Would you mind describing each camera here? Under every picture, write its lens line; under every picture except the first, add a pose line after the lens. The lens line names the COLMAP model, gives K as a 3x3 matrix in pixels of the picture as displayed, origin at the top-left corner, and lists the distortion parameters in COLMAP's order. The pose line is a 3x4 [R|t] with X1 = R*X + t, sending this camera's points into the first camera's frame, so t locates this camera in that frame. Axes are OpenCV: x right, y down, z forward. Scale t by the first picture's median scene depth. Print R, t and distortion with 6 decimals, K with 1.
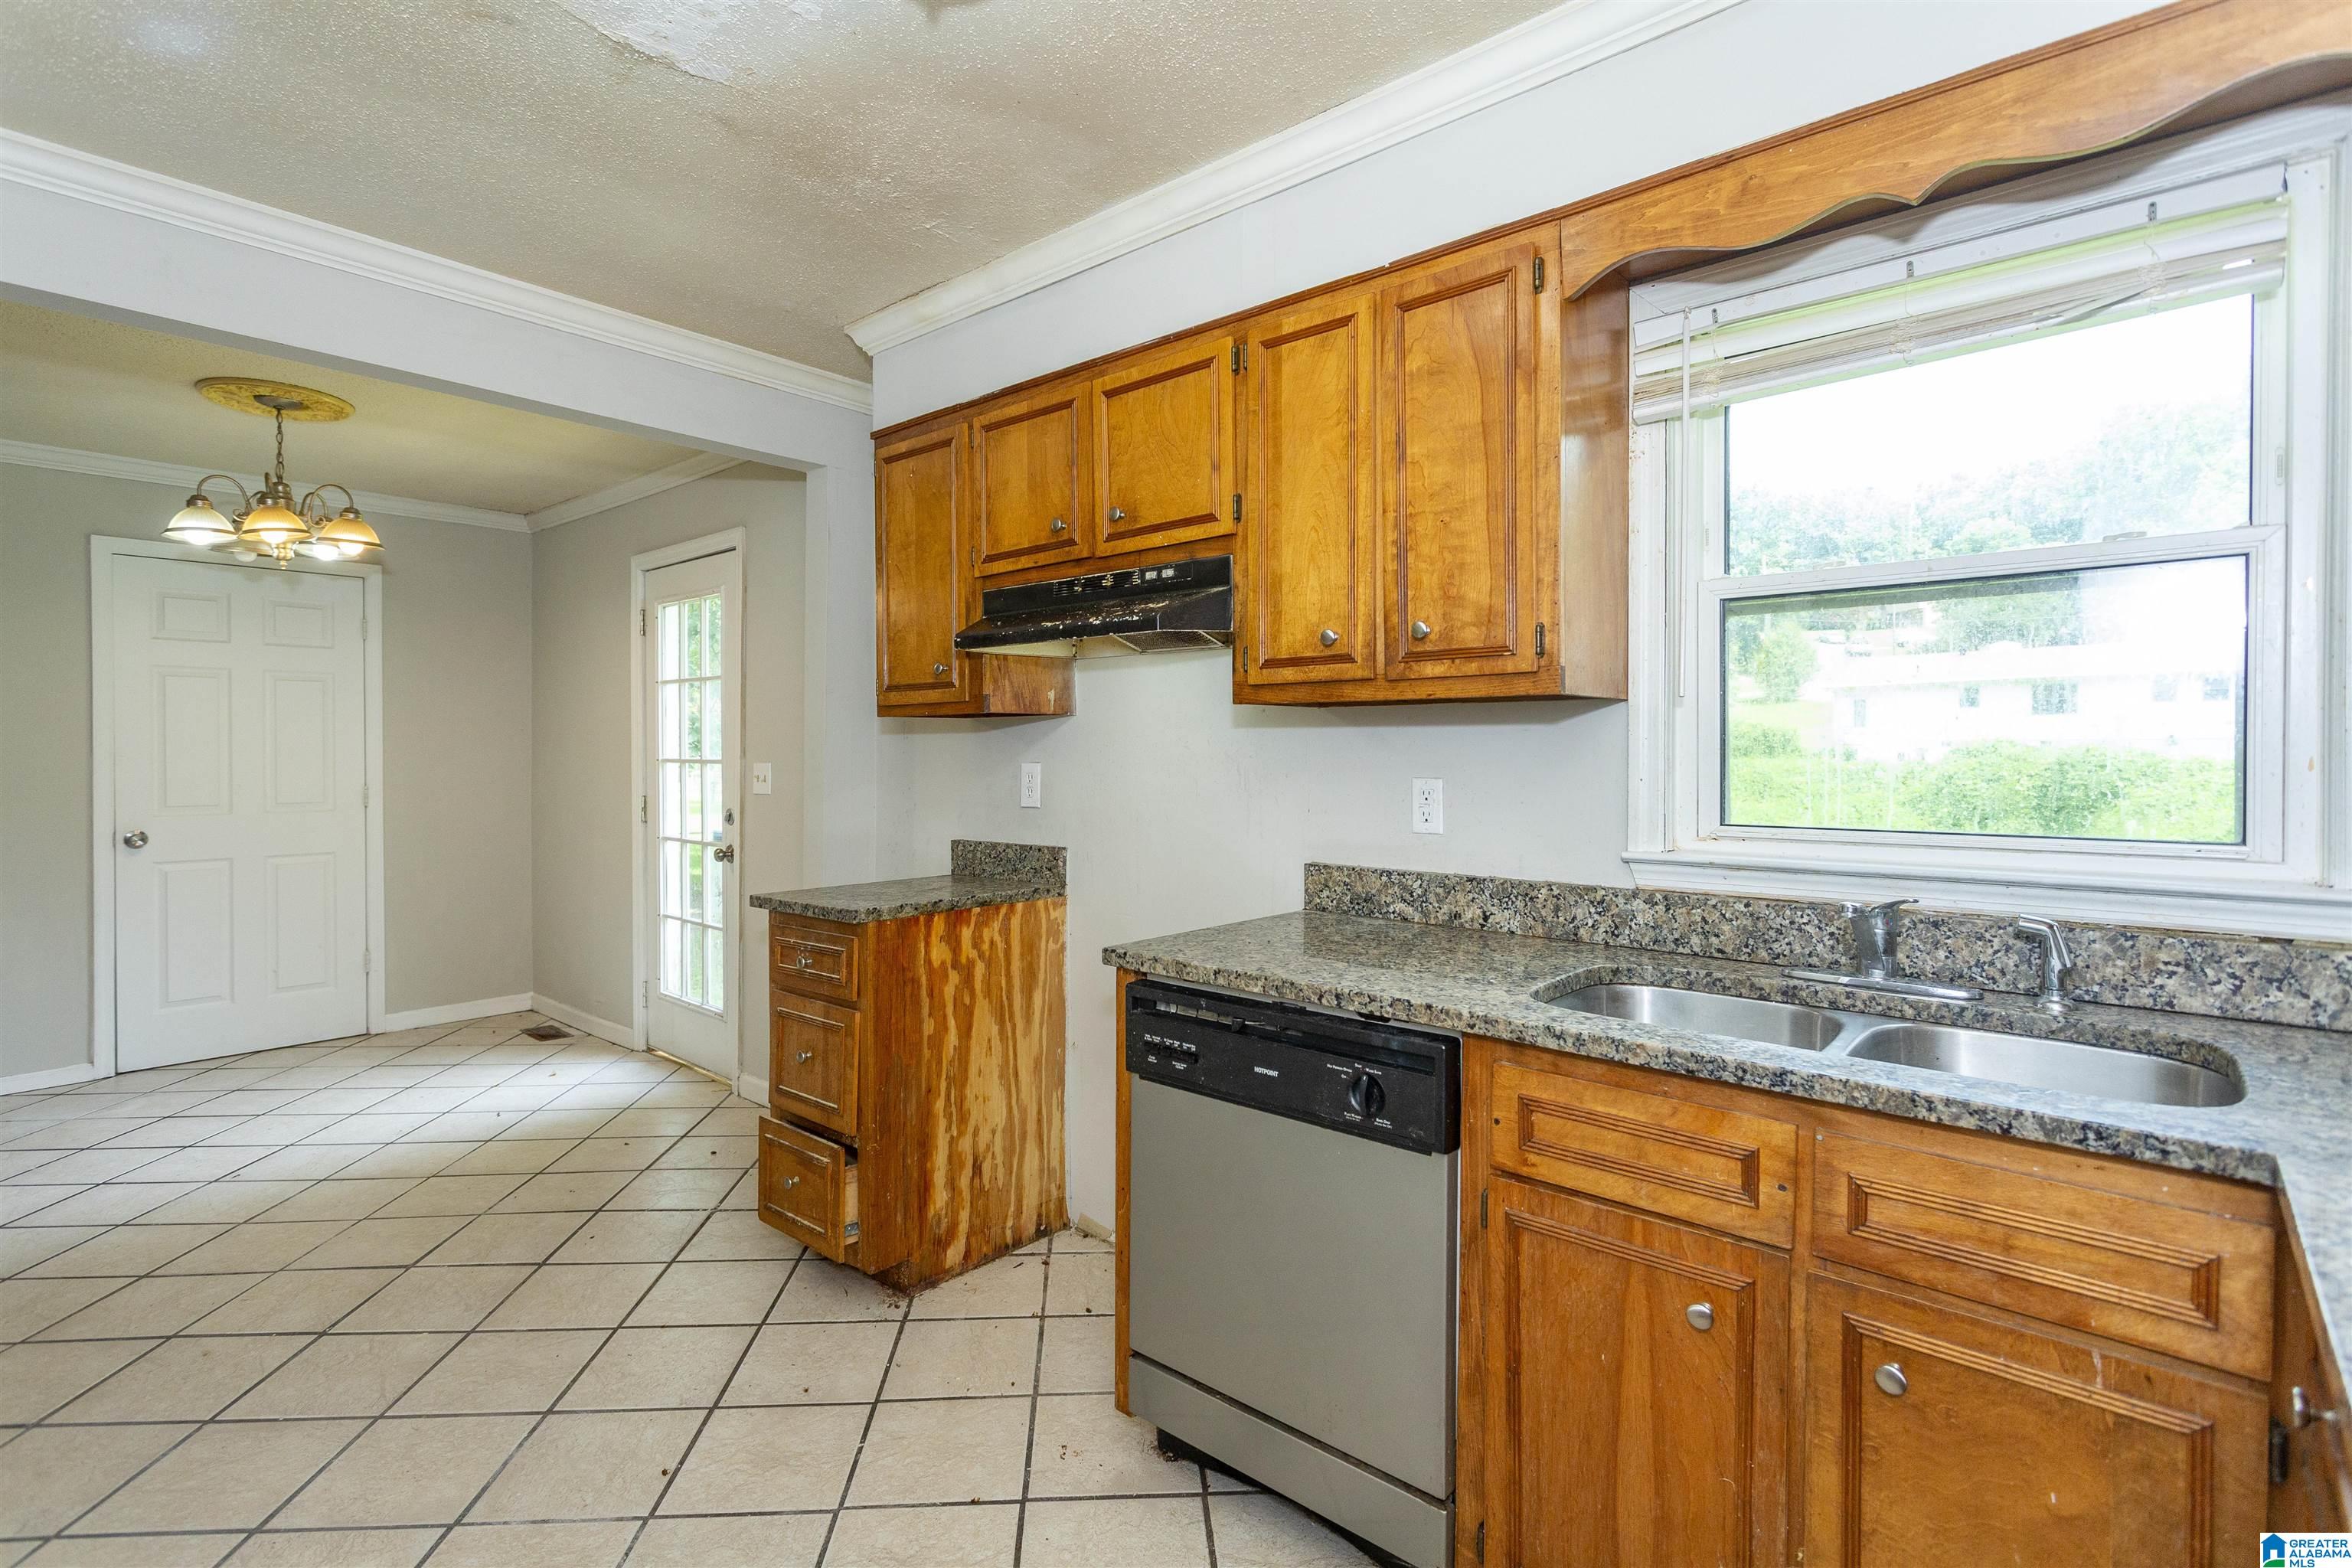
lens RADIAL K [[1116.2, 0, 1166.0], [0, 1116.2, 763.5], [0, 0, 1]] dist [-0.000810, 0.000437]
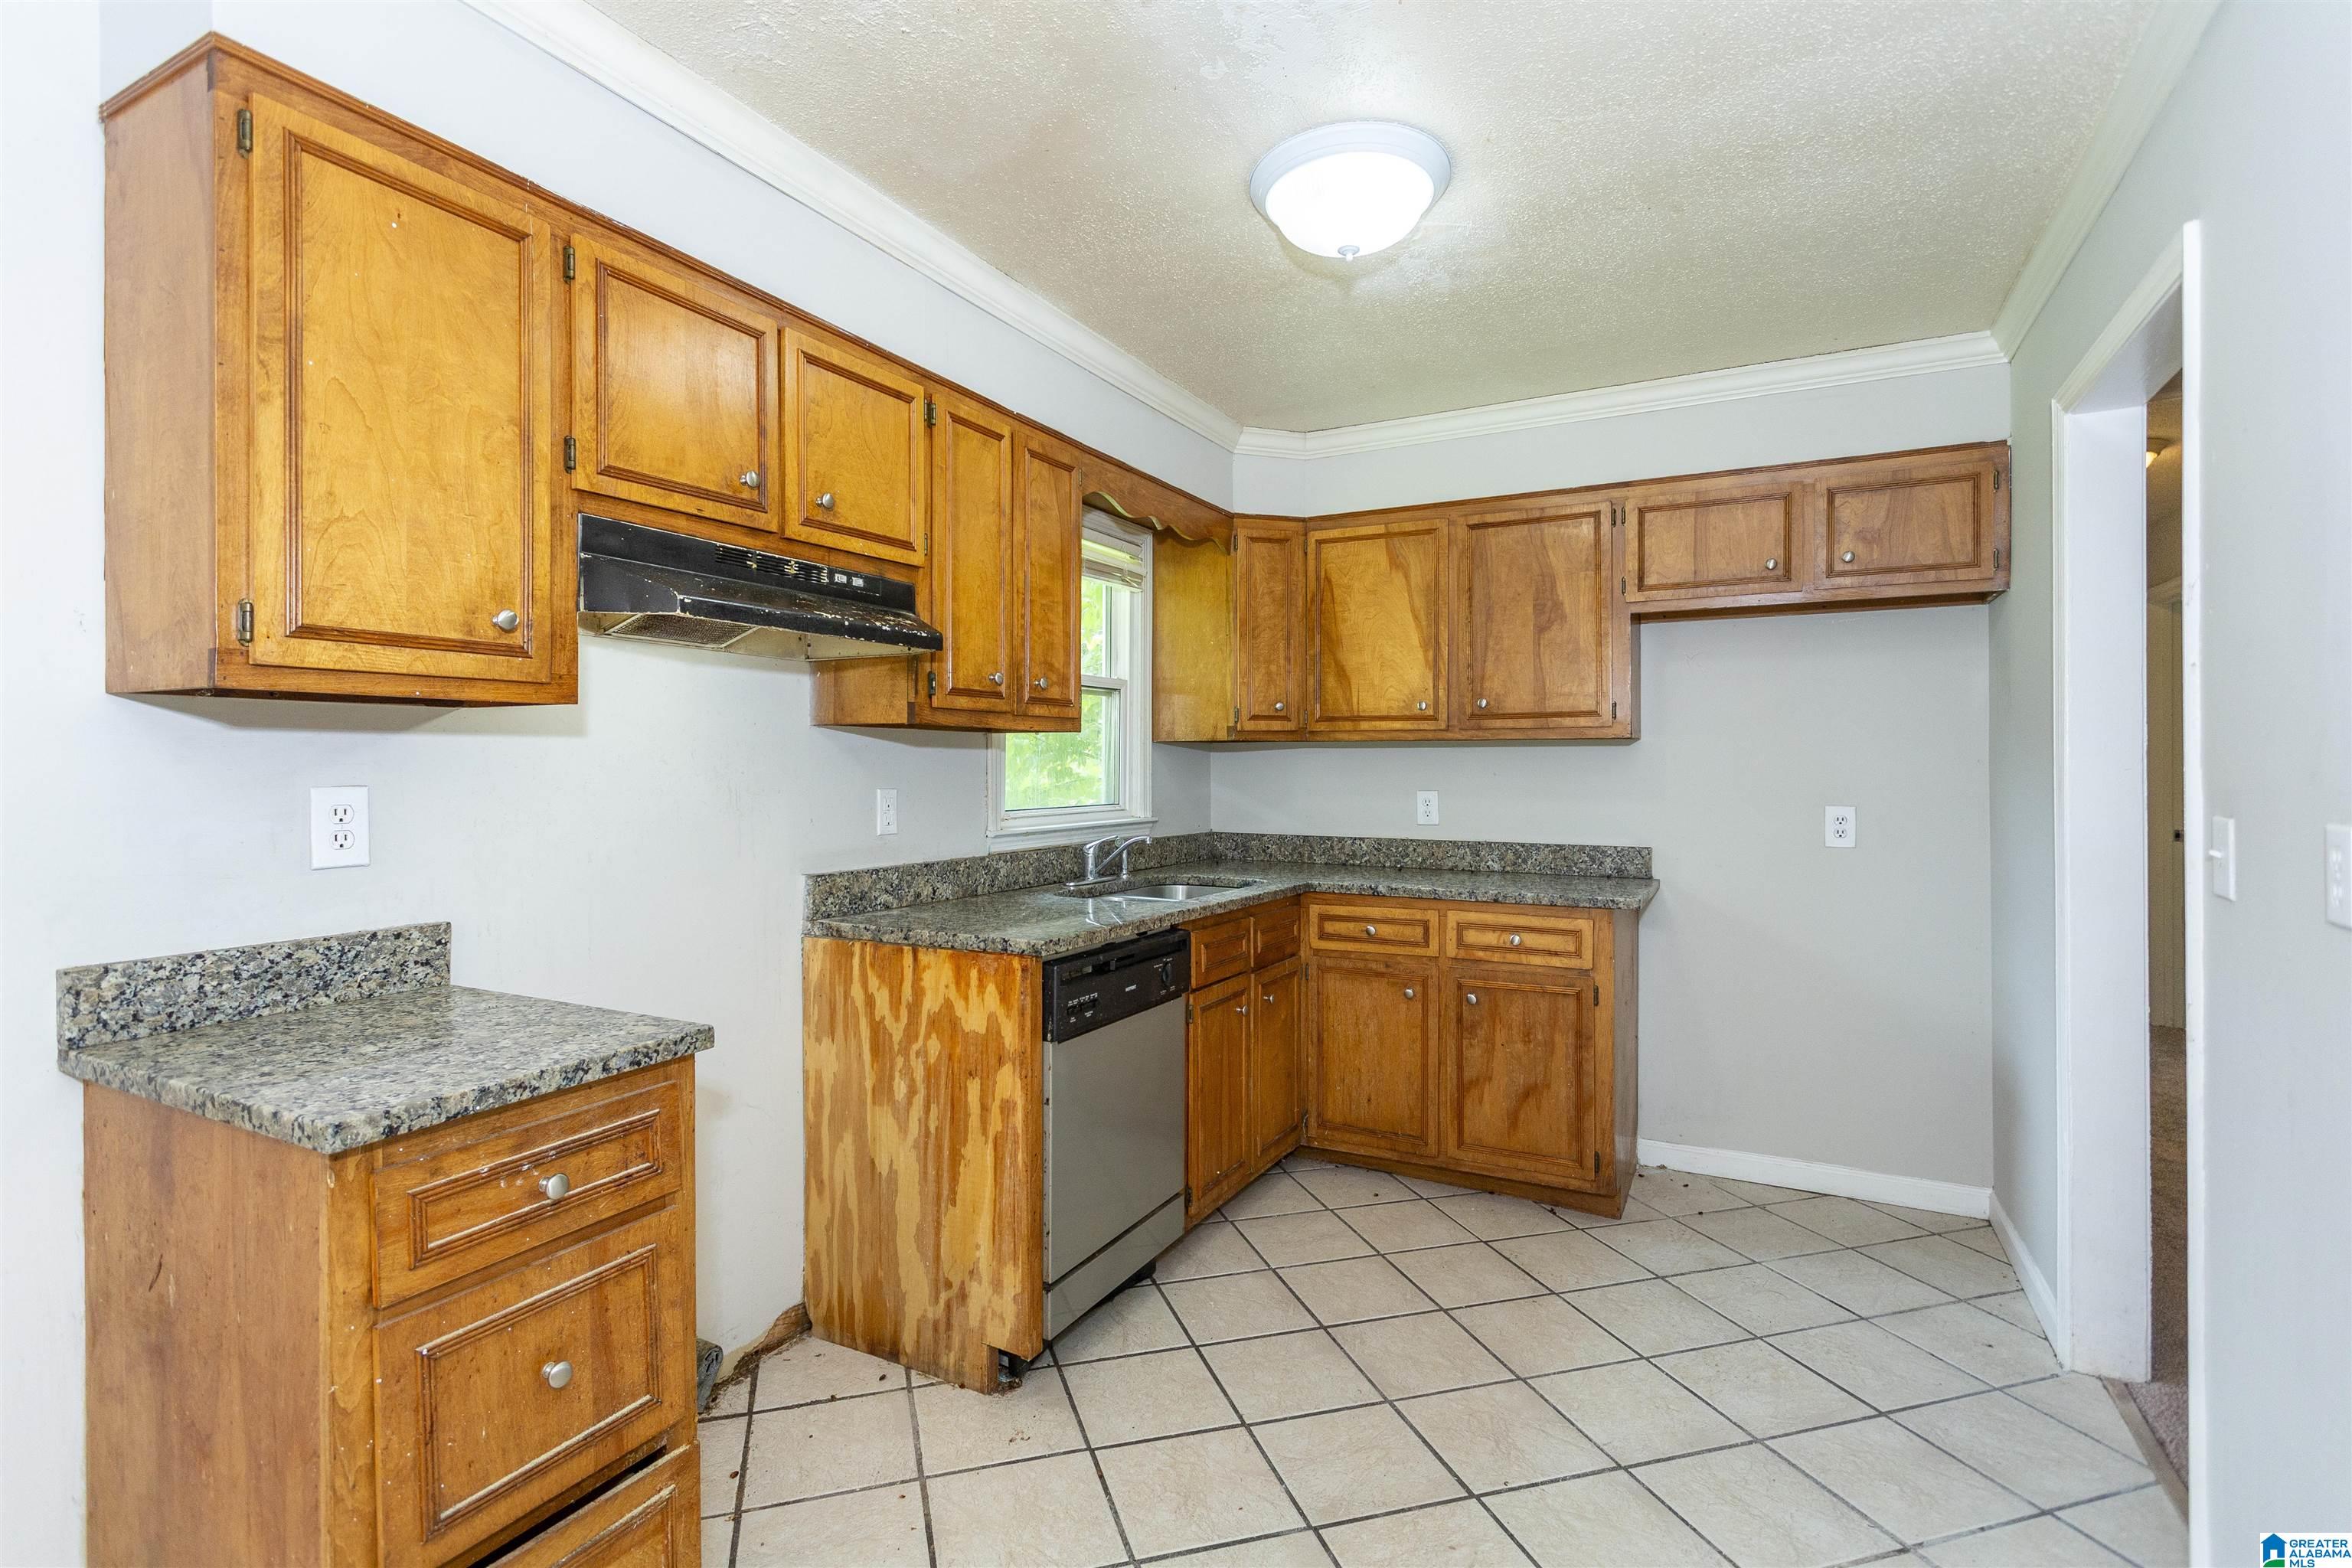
lens RADIAL K [[1119.2, 0, 1163.0], [0, 1119.2, 769.5], [0, 0, 1]] dist [0.000209, 0.002046]
pose [[-0.224346, -0.001279, 0.974509, -0.894680], [0.010337, 0.999940, 0.003692, -0.008371], [-0.974455, 0.010902, -0.224320, 0.859282]]
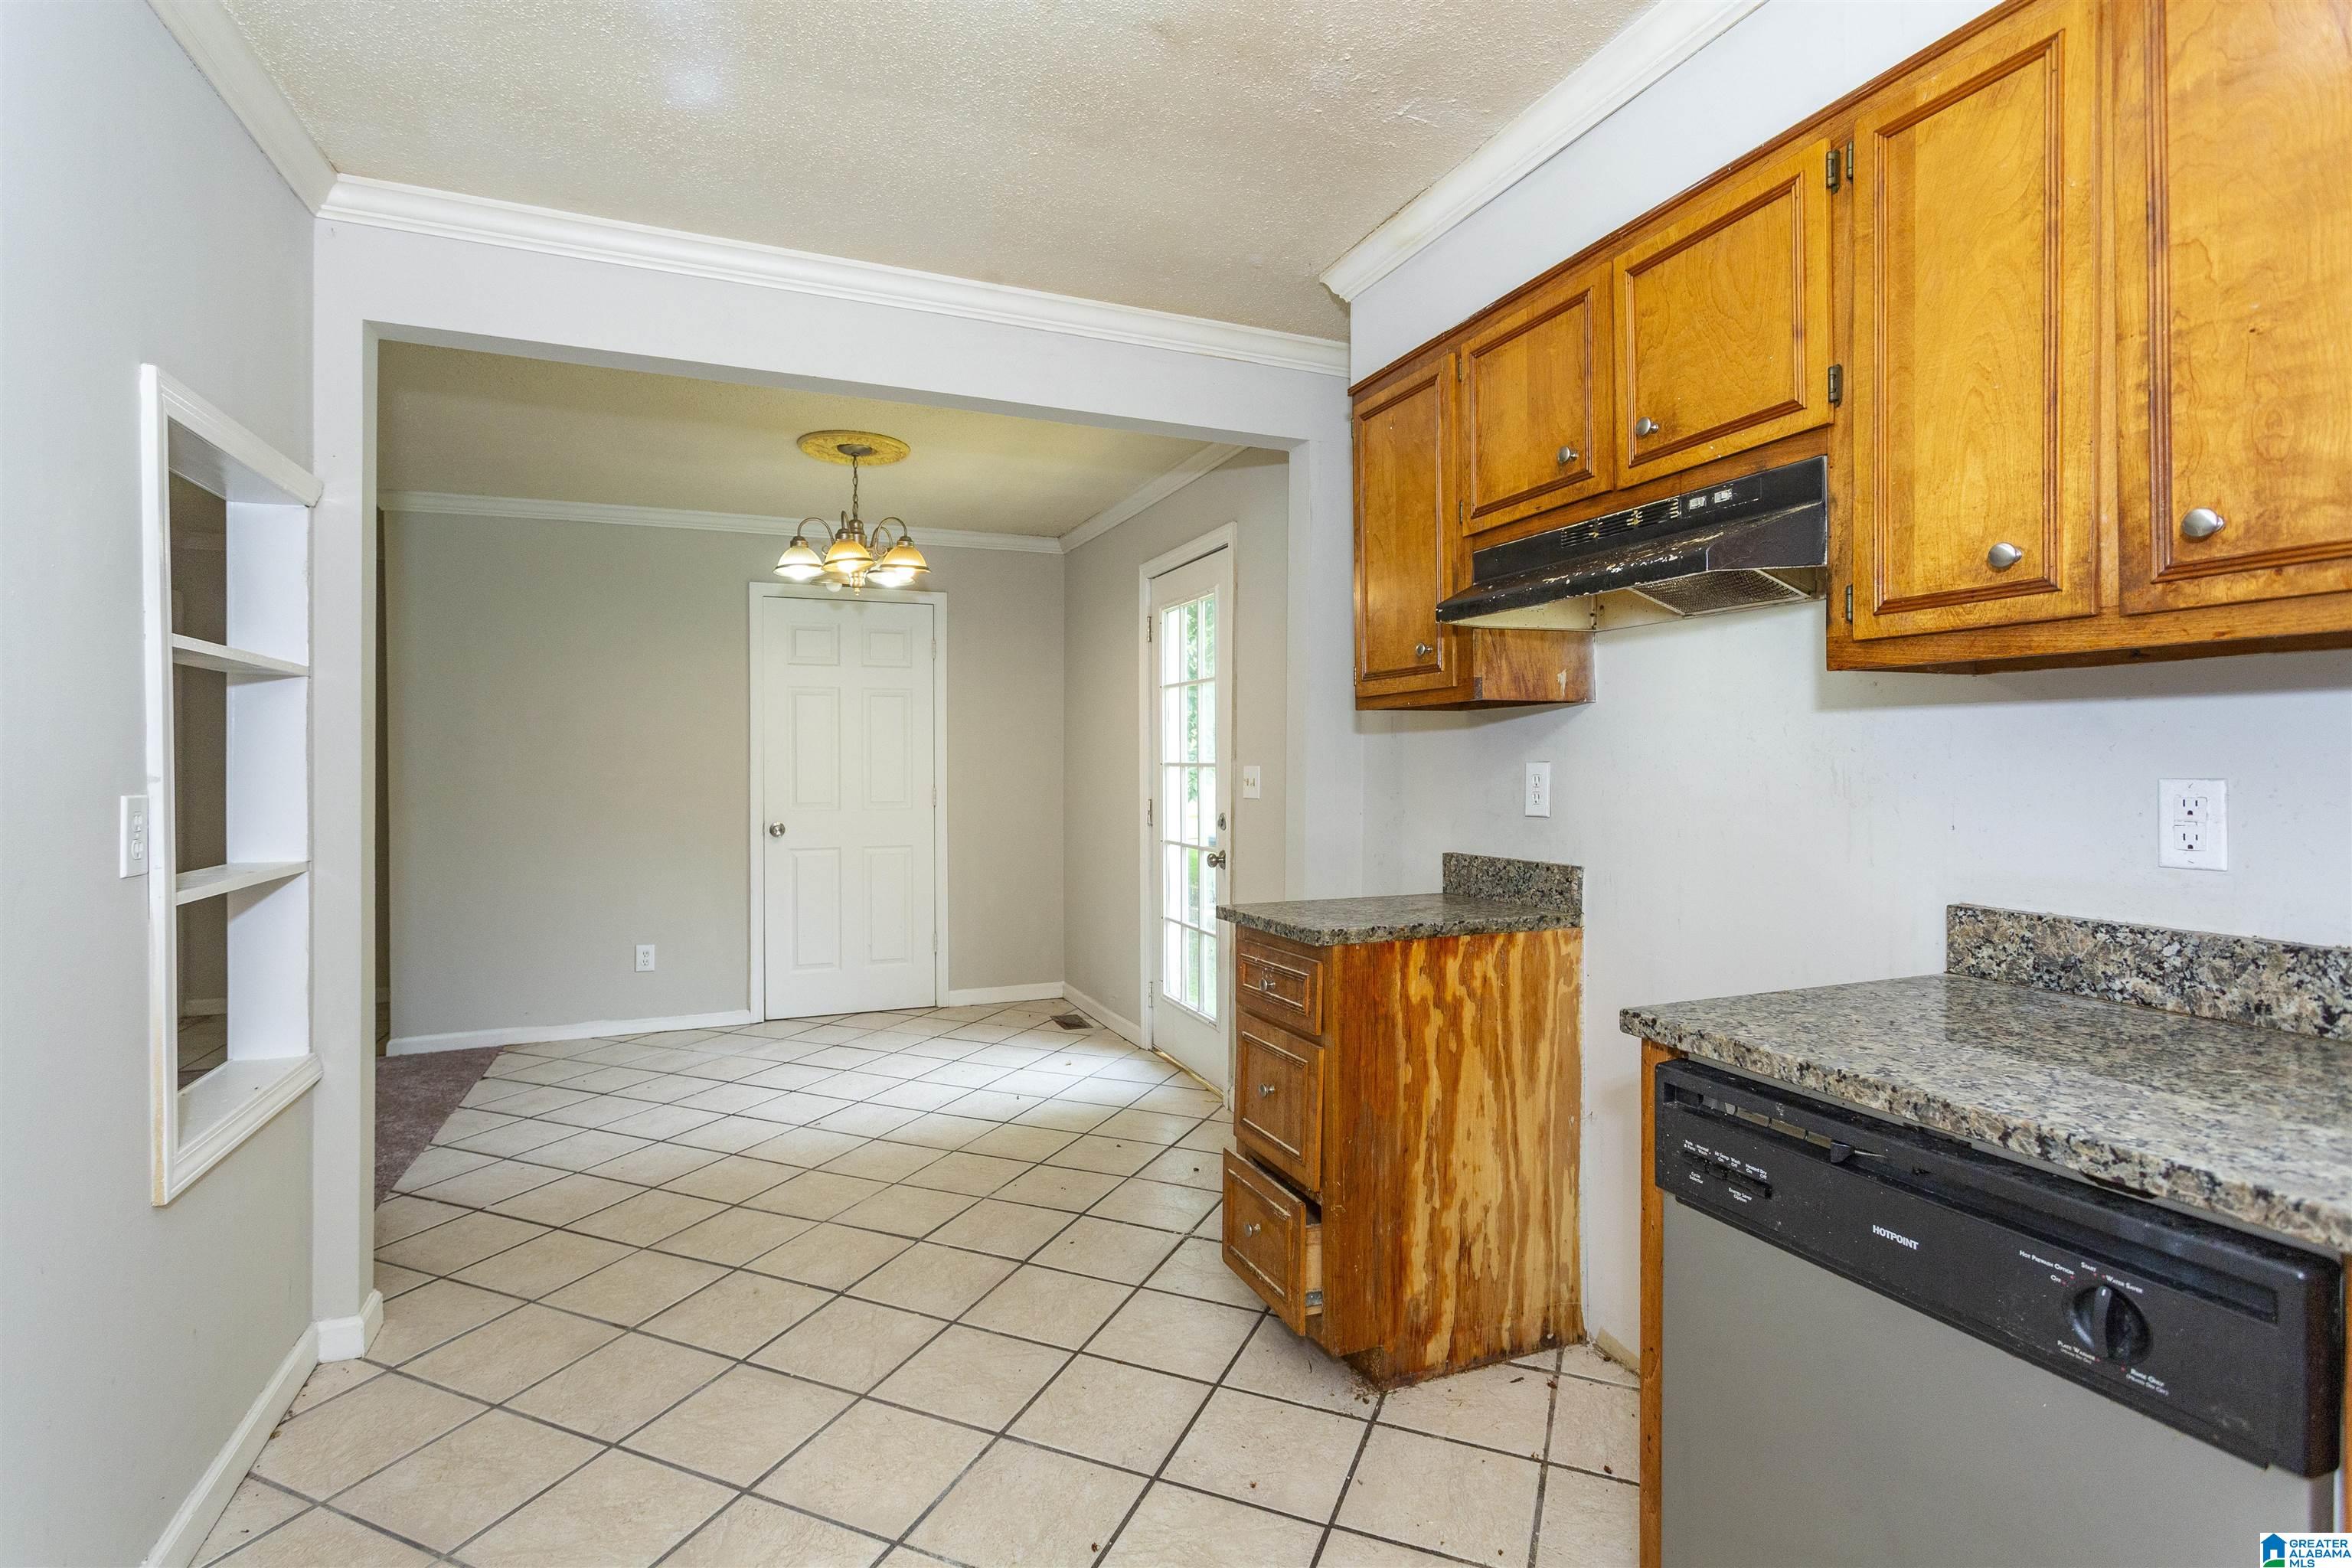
lens RADIAL K [[1119.2, 0, 1163.0], [0, 1119.2, 769.5], [0, 0, 1]] dist [0.000209, 0.002046]
pose [[0.893909, 0.000716, -0.448249, 0.002370], [-0.002722, 0.999989, -0.003832, 0.010225], [0.448241, 0.004645, 0.893901, 0.165230]]
